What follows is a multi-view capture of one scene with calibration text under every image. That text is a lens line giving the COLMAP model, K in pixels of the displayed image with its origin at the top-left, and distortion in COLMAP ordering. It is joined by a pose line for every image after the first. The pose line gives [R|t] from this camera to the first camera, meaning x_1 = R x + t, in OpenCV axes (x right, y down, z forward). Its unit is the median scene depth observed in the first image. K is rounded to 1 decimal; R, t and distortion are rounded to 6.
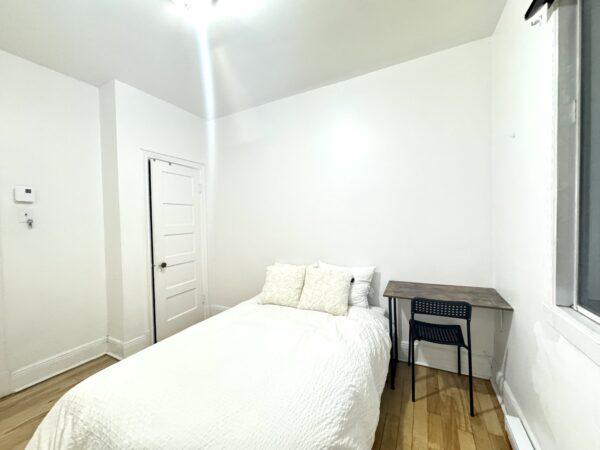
lens RADIAL K [[239.0, 0, 300.8], [0, 239.0, 224.0], [0, 0, 1]] dist [-0.001252, 0.000285]
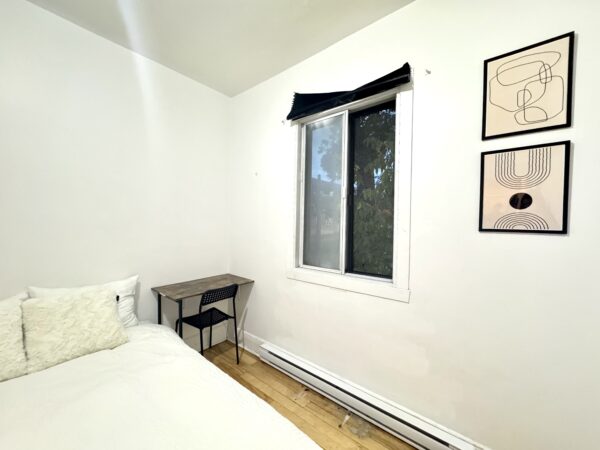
lens RADIAL K [[239.0, 0, 300.8], [0, 239.0, 224.0], [0, 0, 1]] dist [-0.001252, 0.000285]
pose [[0.212989, 0.024097, 0.976757, -0.404300], [-0.001157, 0.999701, -0.024410, 0.008600], [-0.977054, 0.004069, 0.212953, 0.224763]]
